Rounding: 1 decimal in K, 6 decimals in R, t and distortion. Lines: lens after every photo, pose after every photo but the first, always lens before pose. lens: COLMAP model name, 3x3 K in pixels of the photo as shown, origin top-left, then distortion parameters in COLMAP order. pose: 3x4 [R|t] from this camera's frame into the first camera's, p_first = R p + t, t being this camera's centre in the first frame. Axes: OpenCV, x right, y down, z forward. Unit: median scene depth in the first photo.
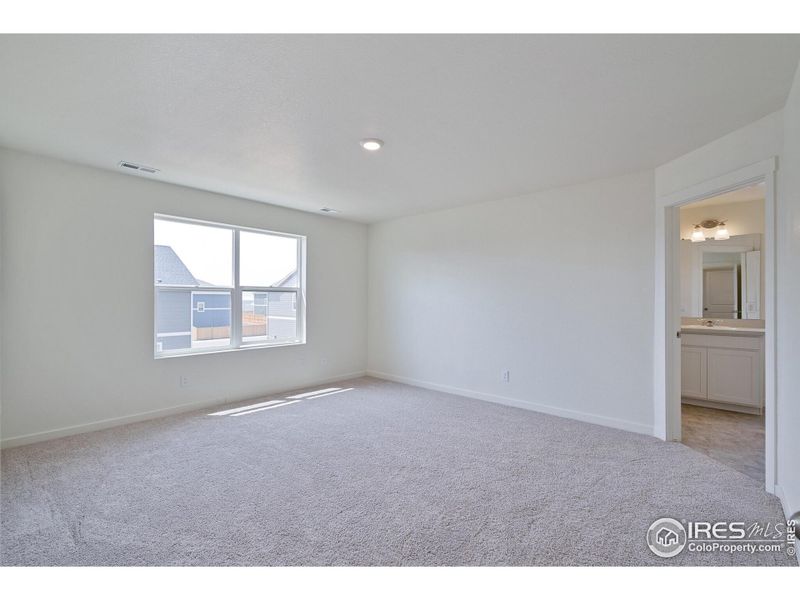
lens RADIAL K [[366.7, 0, 401.6], [0, 366.7, 302.1], [0, 0, 1]] dist [-0.001804, 0.001266]
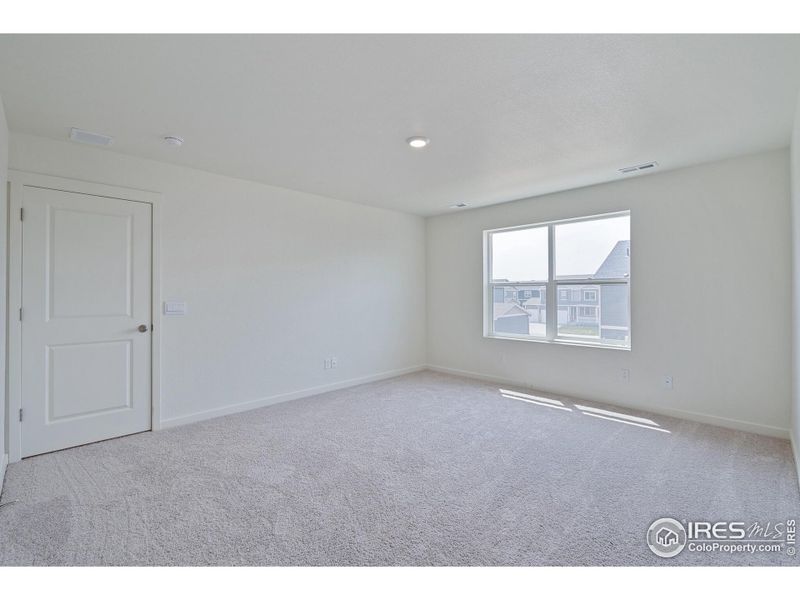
lens RADIAL K [[366.7, 0, 401.9], [0, 366.7, 297.7], [0, 0, 1]] dist [-0.001804, 0.001266]
pose [[-0.049648, 0.006525, -0.998745, 0.593557], [-0.006563, 0.999955, 0.006859, 0.000696], [0.998745, 0.006895, -0.049603, 0.636095]]
